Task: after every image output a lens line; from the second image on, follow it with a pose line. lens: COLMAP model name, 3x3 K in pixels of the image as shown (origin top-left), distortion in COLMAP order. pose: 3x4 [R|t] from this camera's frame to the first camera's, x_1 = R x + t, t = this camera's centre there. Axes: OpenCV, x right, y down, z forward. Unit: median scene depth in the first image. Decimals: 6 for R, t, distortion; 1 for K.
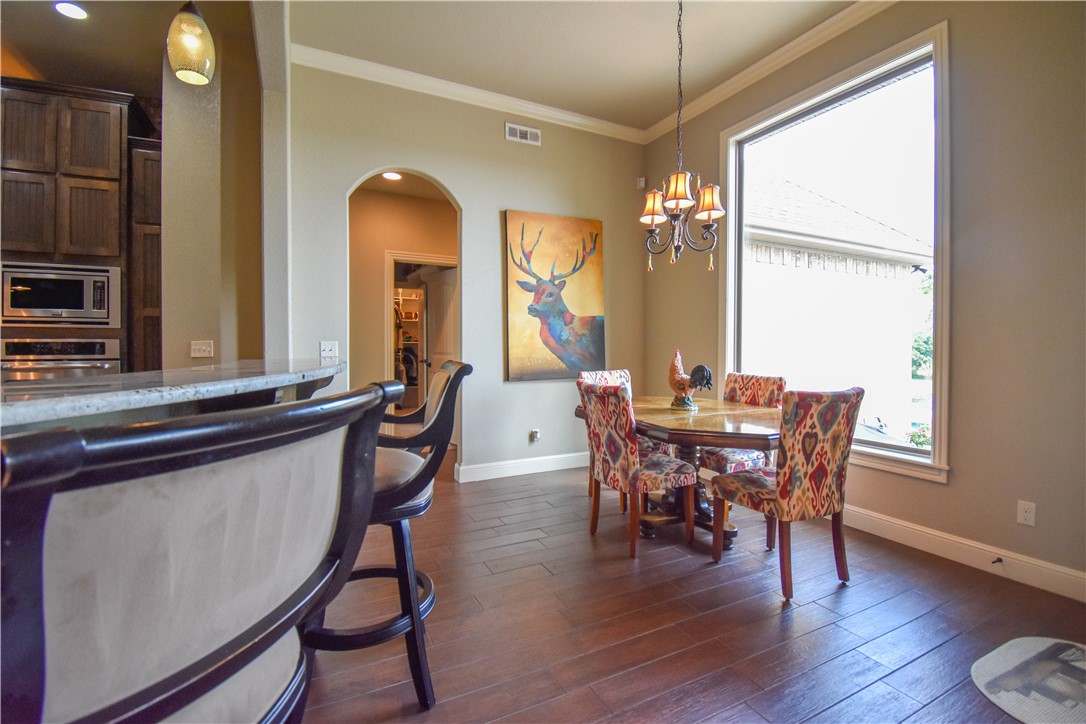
lens RADIAL K [[480.8, 0, 542.7], [0, 480.8, 356.1], [0, 0, 1]] dist [0.000975, -0.017201]
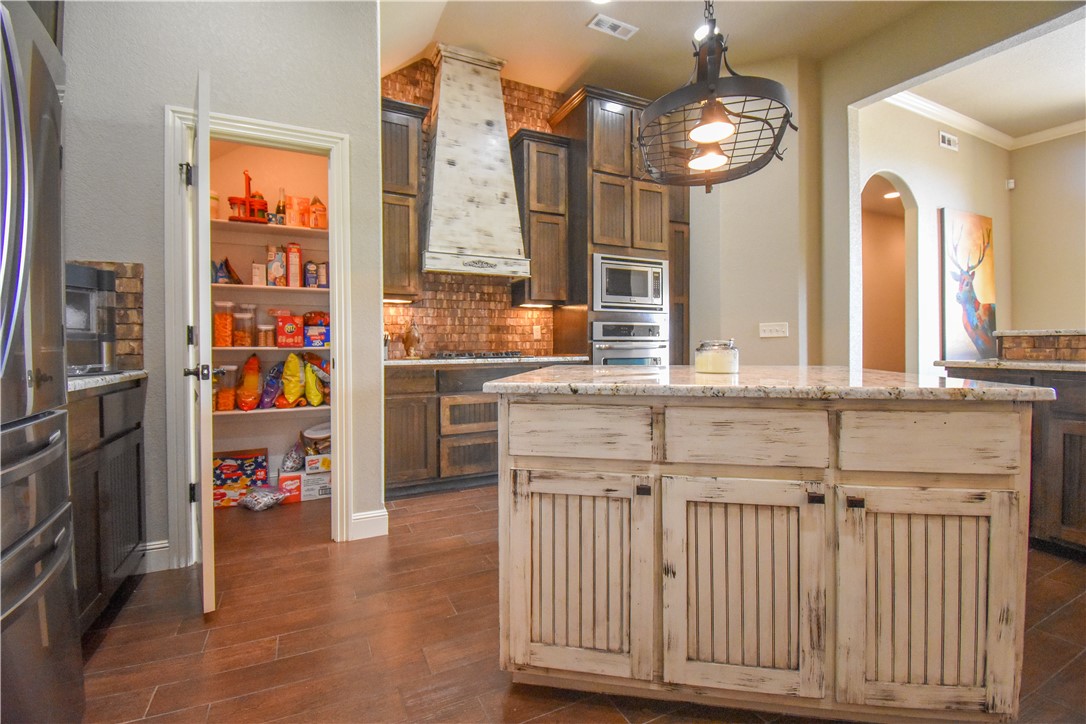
lens RADIAL K [[491.0, 0, 542.7], [0, 491.0, 352.9], [0, 0, 1]] dist [0.005094, -0.000184]
pose [[0.999958, -0.007185, -0.005707, -1.193386], [0.007119, 0.999908, -0.011560, 0.047723], [0.005789, 0.011519, 0.999917, -0.182834]]
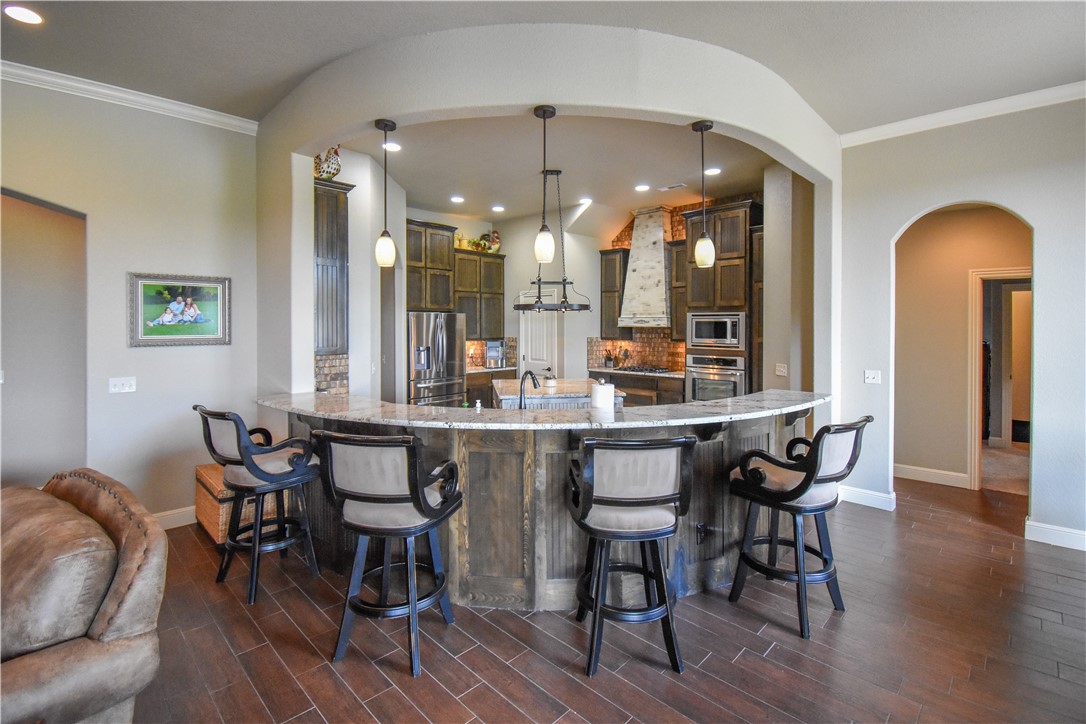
lens RADIAL K [[491.2, 0, 542.6], [0, 491.2, 327.4], [0, 0, 1]] dist [0.000506, -0.000309]
pose [[0.317334, 0.003005, -0.948309, 0.450230], [-0.019327, 0.999808, -0.003299, -0.118048], [0.948117, 0.019375, 0.317331, -0.156659]]
